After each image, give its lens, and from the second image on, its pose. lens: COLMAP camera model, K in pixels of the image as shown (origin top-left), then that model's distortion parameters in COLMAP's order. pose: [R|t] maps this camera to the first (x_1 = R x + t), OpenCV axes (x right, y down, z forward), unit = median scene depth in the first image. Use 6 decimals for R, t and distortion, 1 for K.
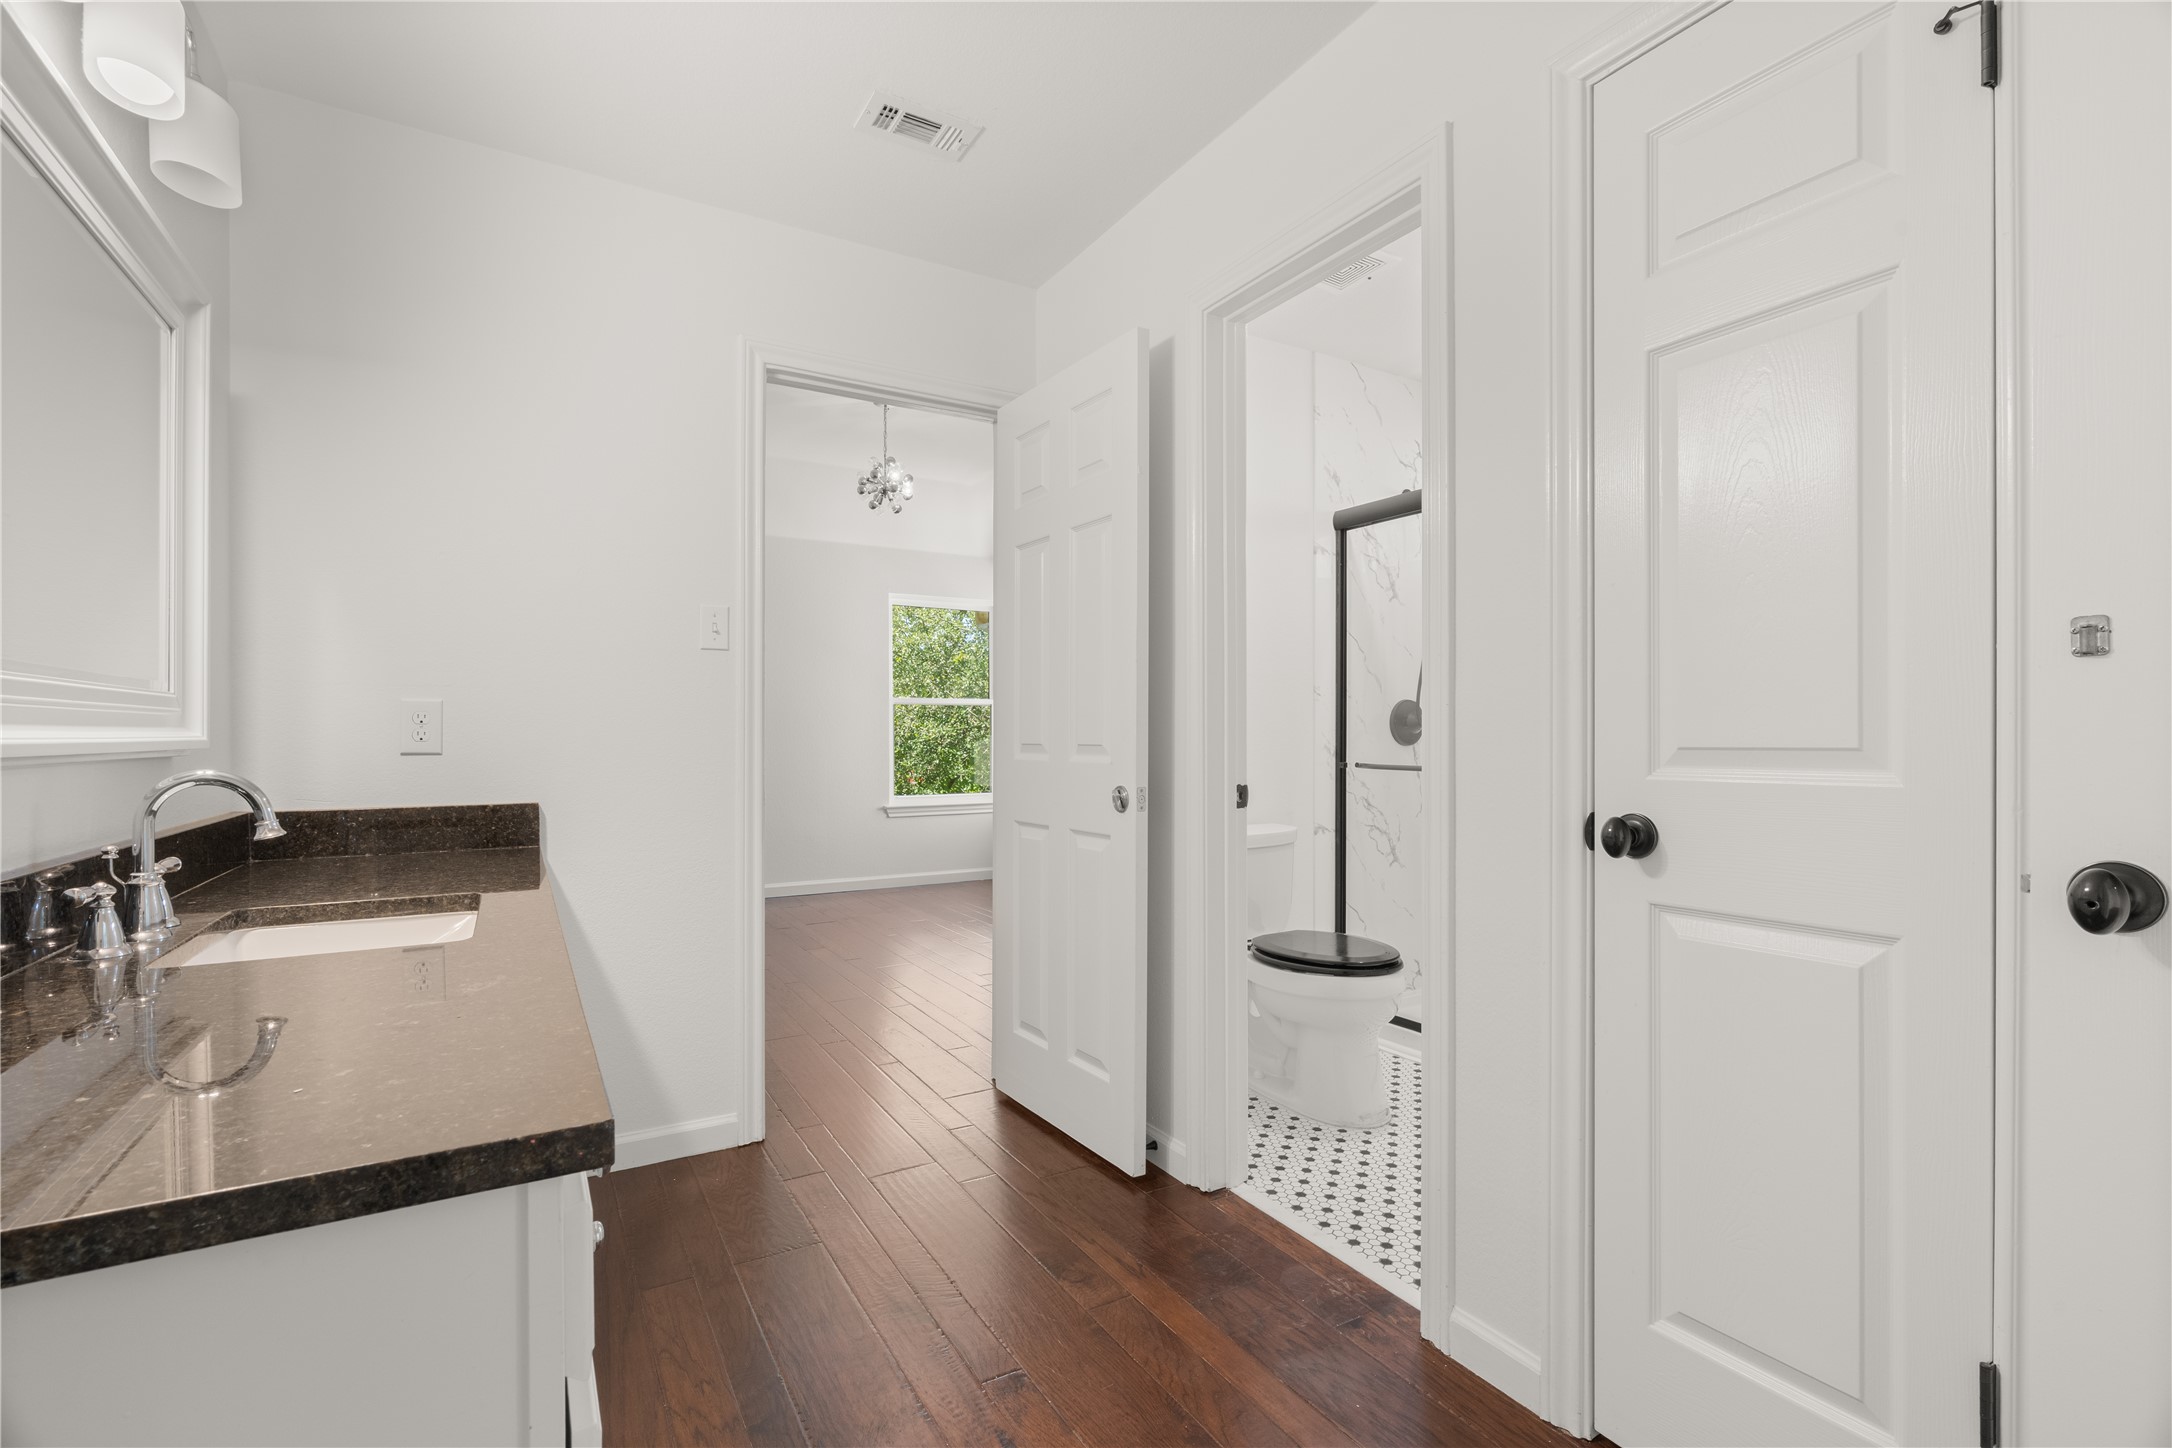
lens RADIAL K [[979.7, 0, 1082.4], [0, 979.7, 722.0], [0, 0, 1]] dist [0.000495, 0.000773]
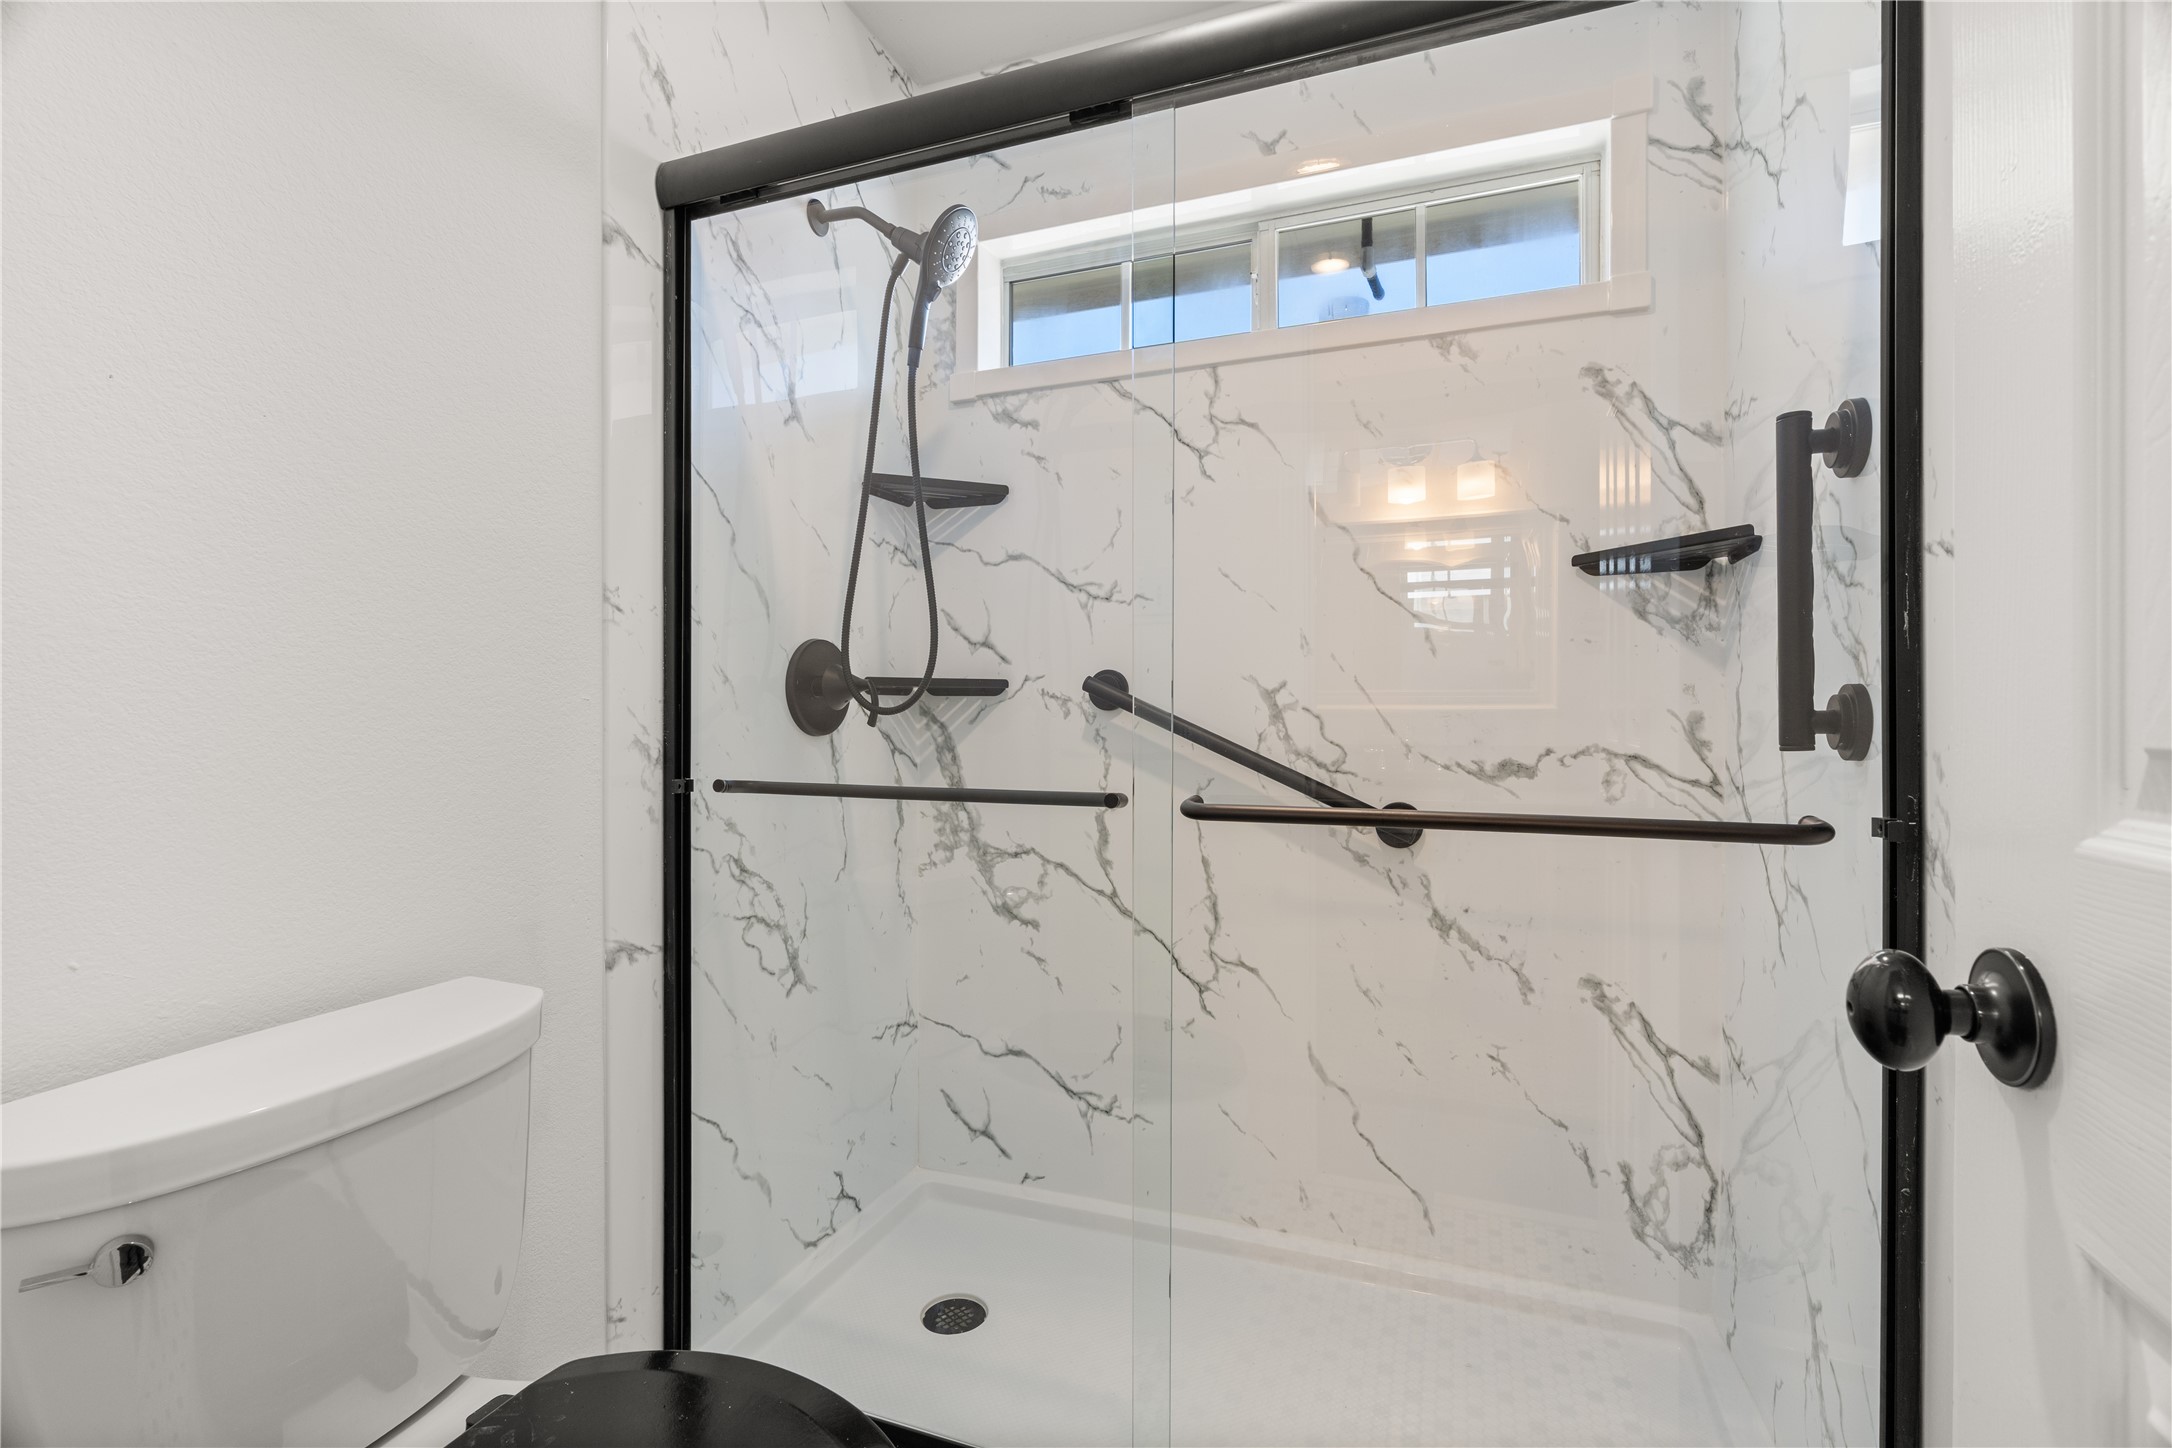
lens RADIAL K [[979.7, 0, 1087.9], [0, 979.7, 714.5], [0, 0, 1]] dist [0.000495, 0.000773]
pose [[0.790342, -0.002042, 0.612662, 0.146657], [-0.001006, 0.999989, 0.004631, 0.011342], [-0.612665, -0.004277, 0.790331, 0.563128]]
